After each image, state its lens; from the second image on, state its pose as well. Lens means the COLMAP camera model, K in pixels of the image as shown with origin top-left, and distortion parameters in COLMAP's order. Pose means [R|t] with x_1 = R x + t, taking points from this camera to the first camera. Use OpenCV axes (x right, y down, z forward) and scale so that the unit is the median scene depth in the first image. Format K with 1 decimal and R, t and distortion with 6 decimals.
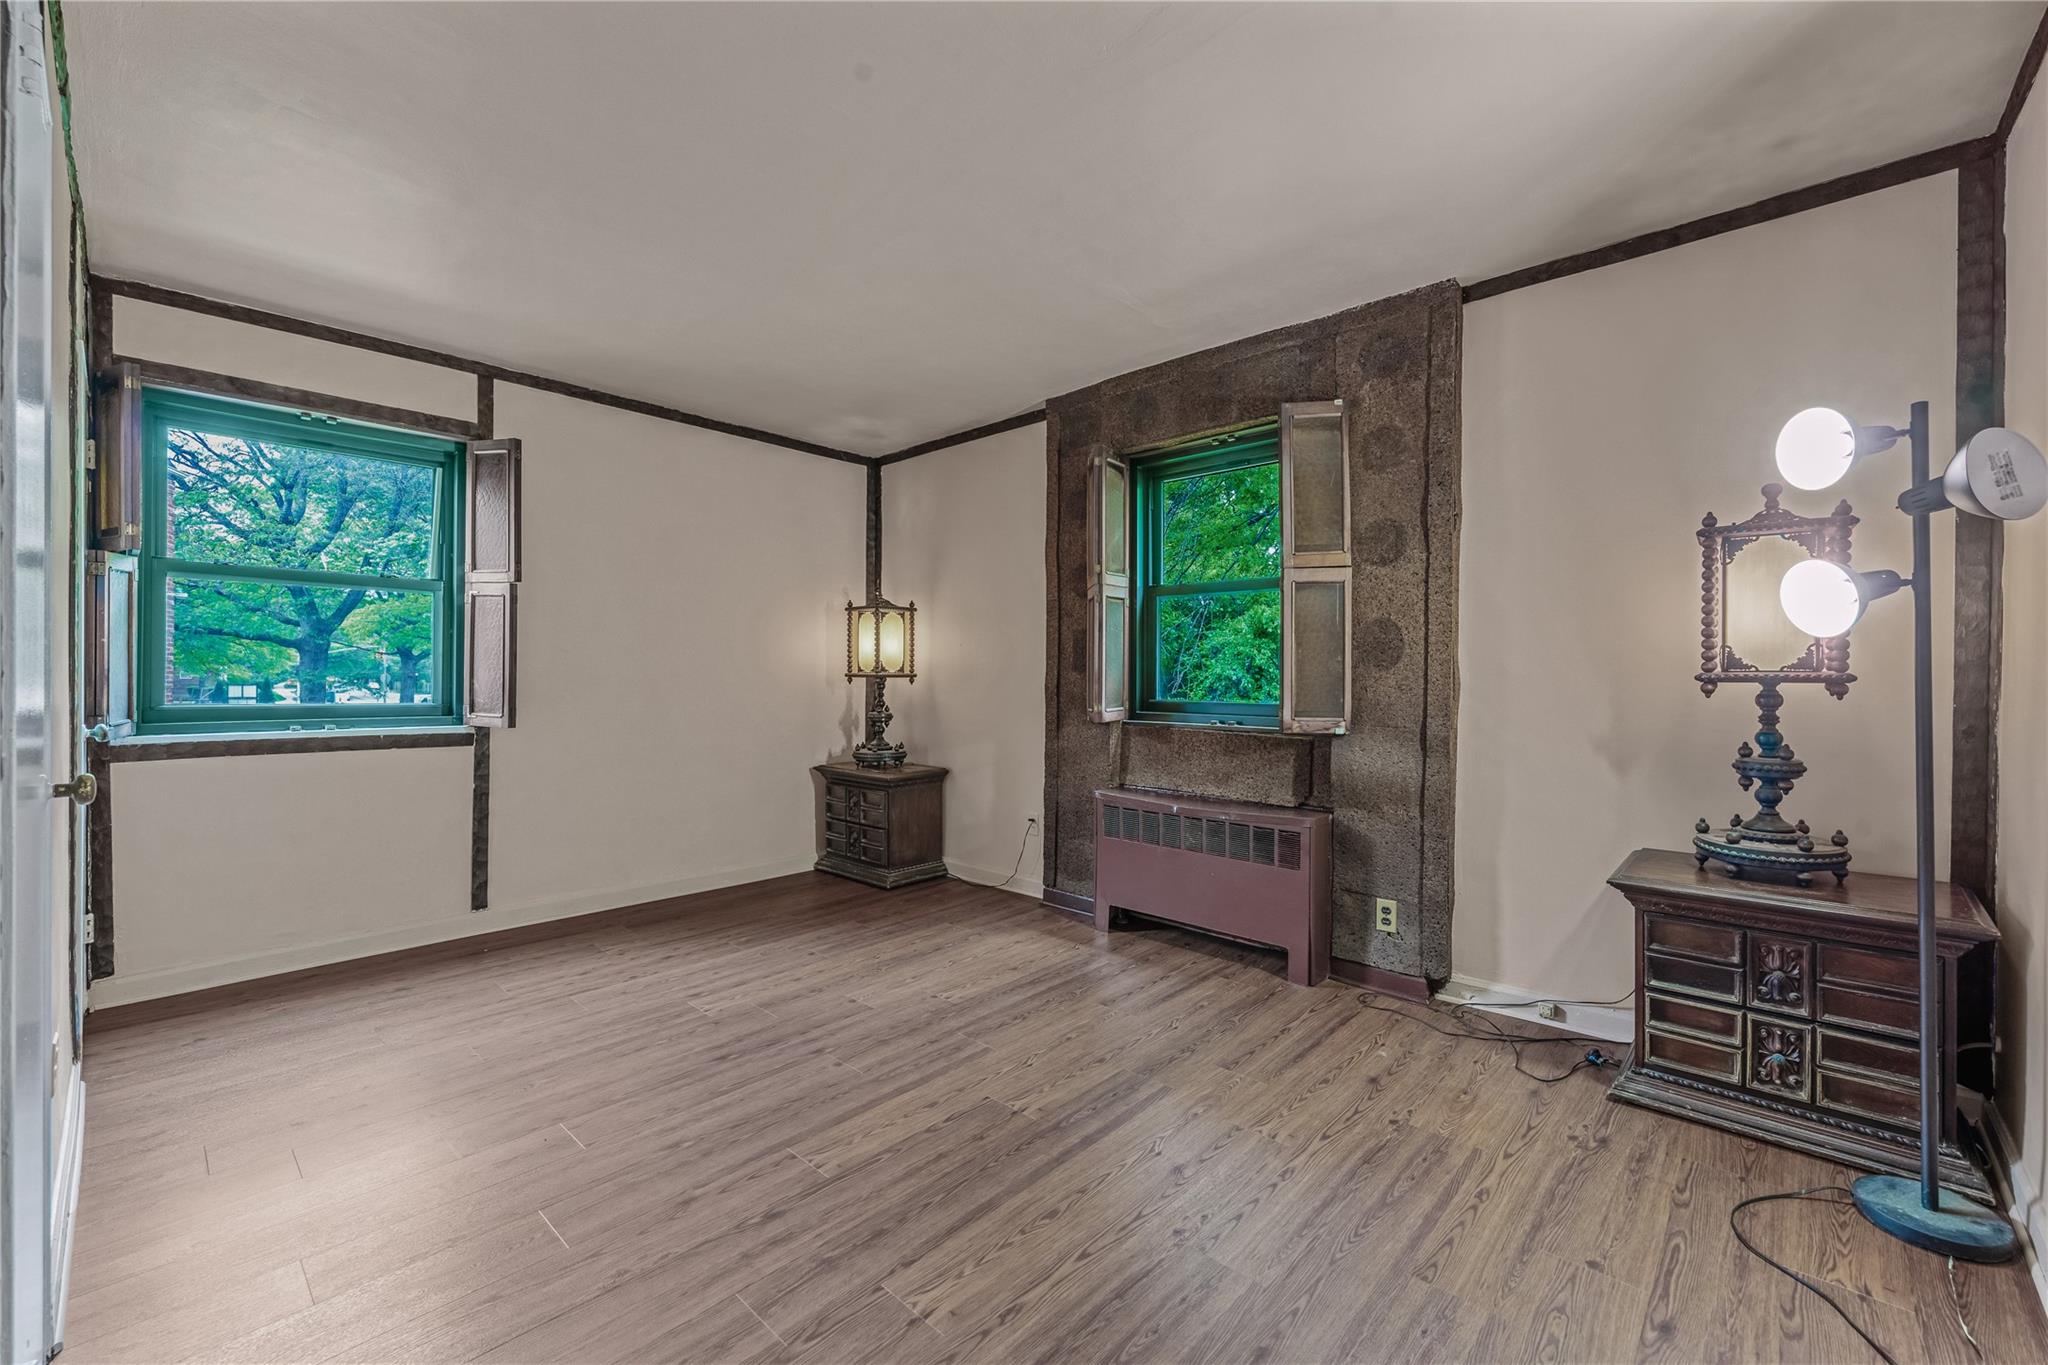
lens RADIAL K [[841.5, 0, 1018.2], [0, 841.5, 675.5], [0, 0, 1]] dist [0.000256, 0.000031]
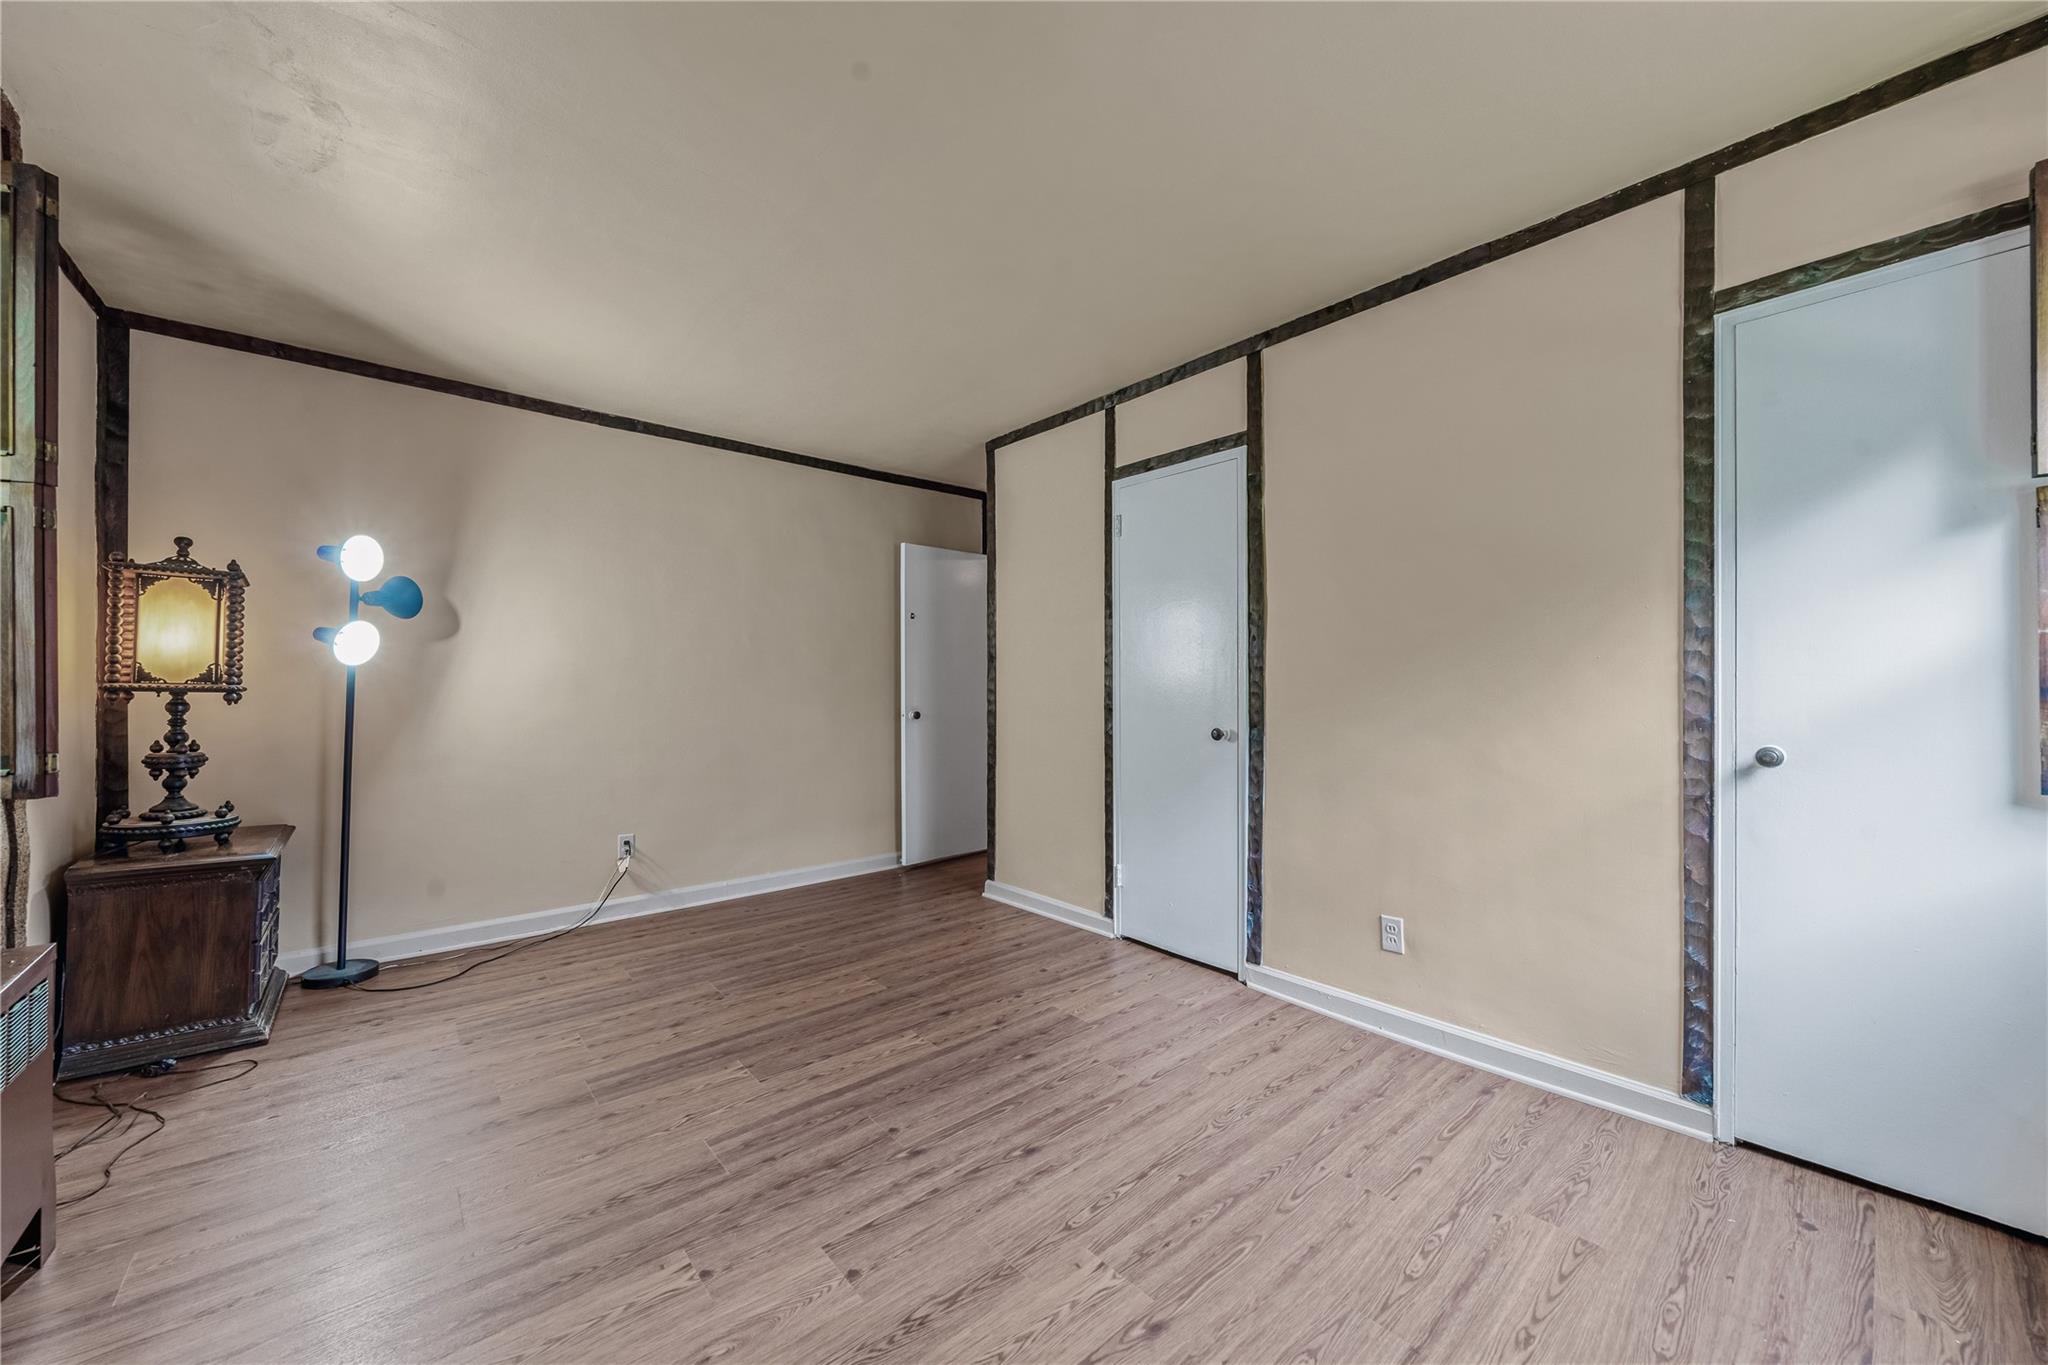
lens RADIAL K [[762.5, 0, 1015.7], [0, 762.5, 693.2], [0, 0, 1]] dist [-0.001005, -0.000036]
pose [[-0.993822, -0.001823, 0.110968, -0.481494], [-0.001051, 0.999975, 0.007019, 0.000162], [-0.110978, 0.006859, -0.993799, 1.993778]]
